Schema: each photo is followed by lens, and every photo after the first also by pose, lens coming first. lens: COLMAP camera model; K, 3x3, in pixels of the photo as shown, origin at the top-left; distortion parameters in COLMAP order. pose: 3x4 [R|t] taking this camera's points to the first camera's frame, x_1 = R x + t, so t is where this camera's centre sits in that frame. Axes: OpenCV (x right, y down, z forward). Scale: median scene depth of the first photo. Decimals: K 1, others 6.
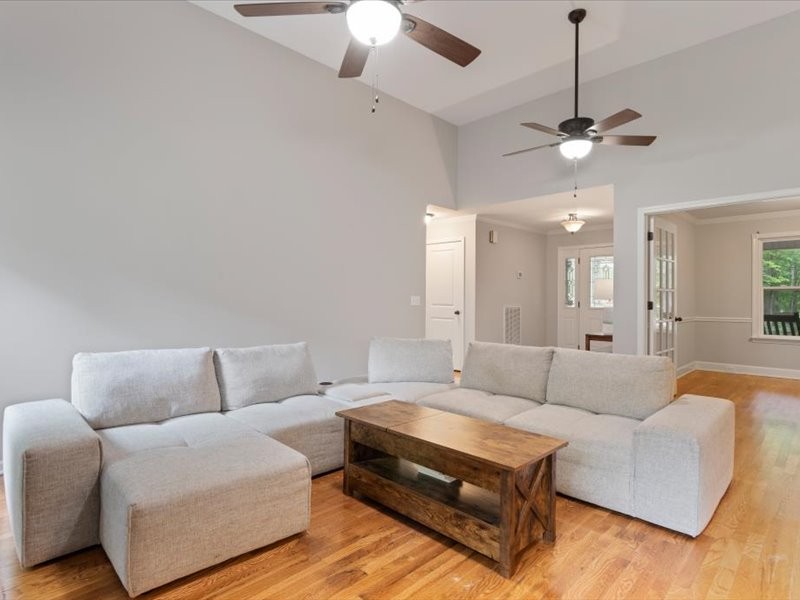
lens RADIAL K [[438.6, 0, 398.4], [0, 438.6, 299.7], [0, 0, 1]] dist [0.006625, 0.001104]
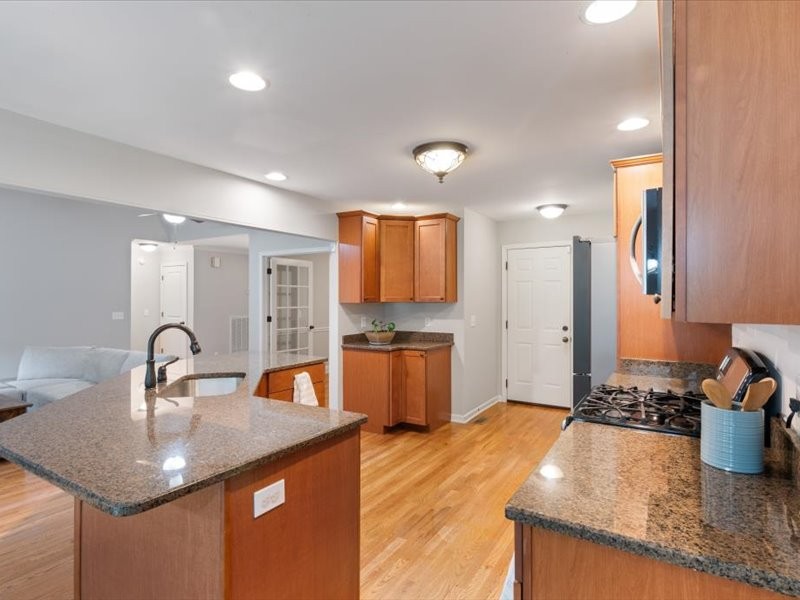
lens RADIAL K [[438.6, 0, 400.5], [0, 438.6, 301.2], [0, 0, 1]] dist [0.006625, 0.001104]
pose [[0.970995, -0.004799, 0.239053, 0.523057], [0.005766, 0.999978, -0.003349, -0.030663], [-0.239032, 0.004630, 0.971001, -0.416380]]
